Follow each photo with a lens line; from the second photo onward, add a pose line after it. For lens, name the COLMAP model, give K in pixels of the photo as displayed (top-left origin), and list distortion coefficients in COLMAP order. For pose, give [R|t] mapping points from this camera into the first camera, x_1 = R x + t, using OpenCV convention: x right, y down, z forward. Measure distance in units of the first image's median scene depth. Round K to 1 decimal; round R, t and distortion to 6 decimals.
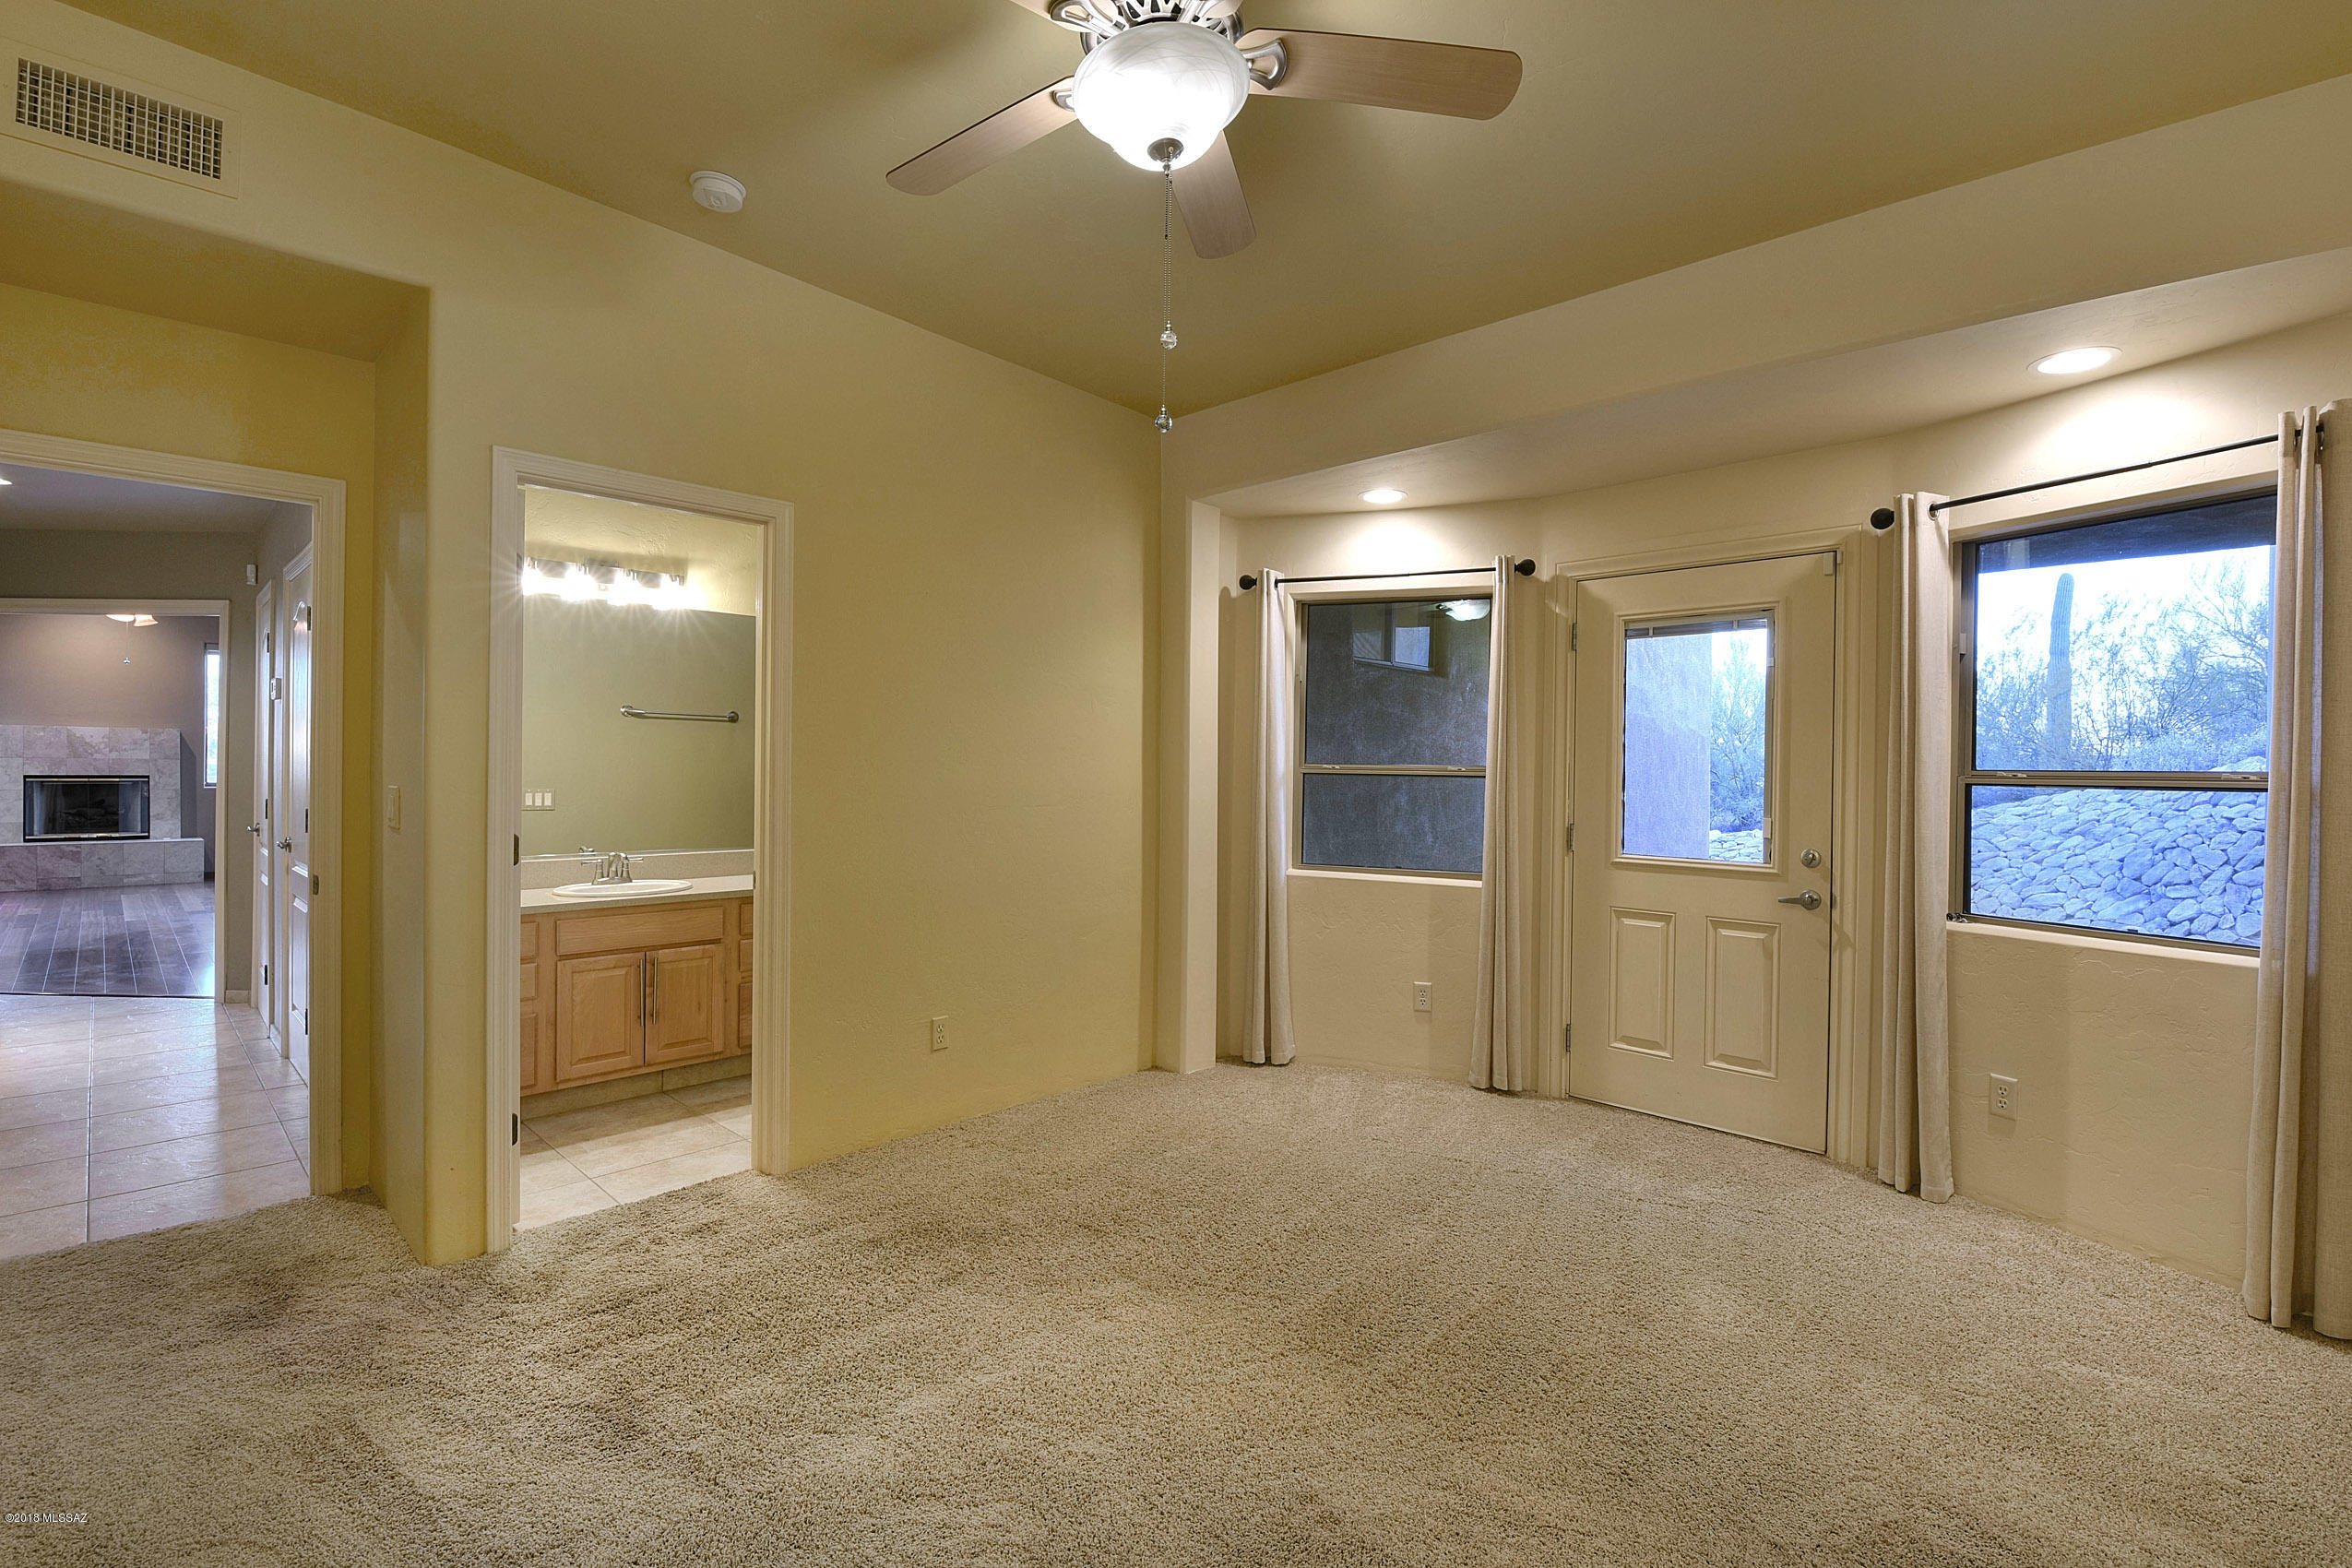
lens RADIAL K [[1083.1, 0, 1199.7], [0, 1083.1, 777.2], [0, 0, 1]] dist [-0.001528, -0.000734]
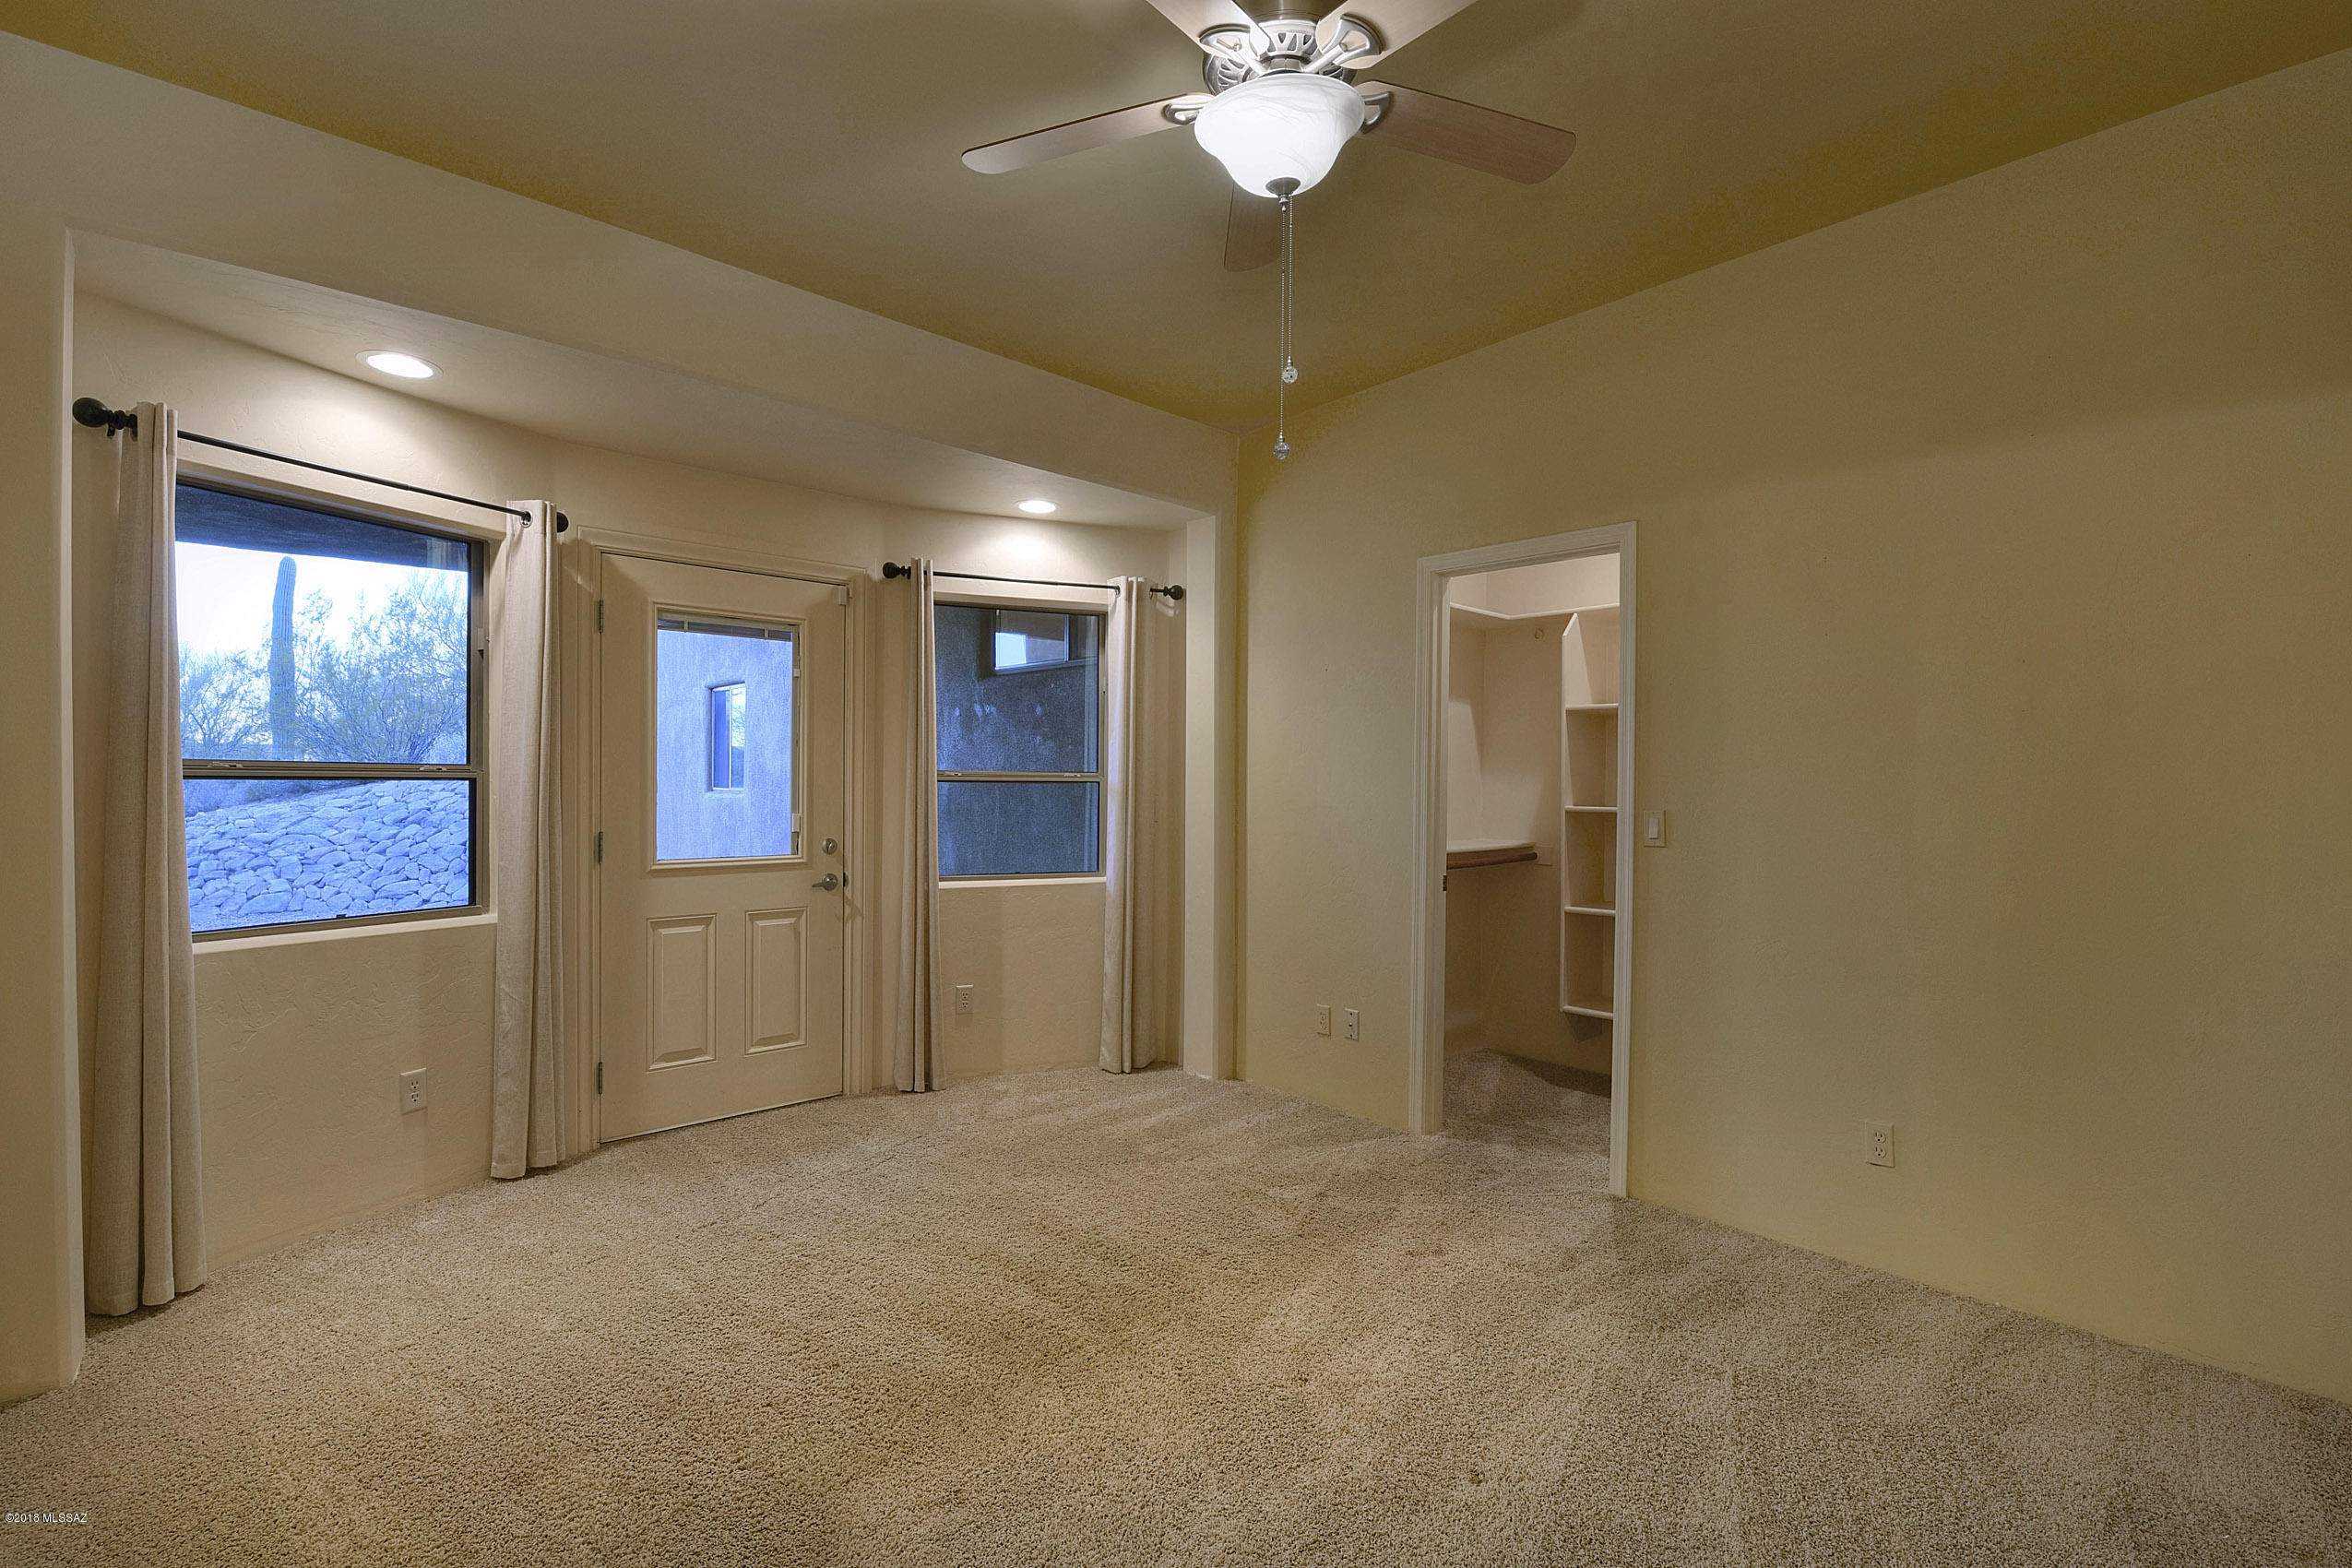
lens RADIAL K [[1083.1, 0, 1193.5], [0, 1083.1, 790.6], [0, 0, 1]] dist [-0.001528, -0.000734]
pose [[0.035130, -0.024016, 0.999094, -0.524218], [-0.000472, 0.999711, 0.024047, -0.011520], [-0.999383, -0.001316, 0.035109, 0.511302]]
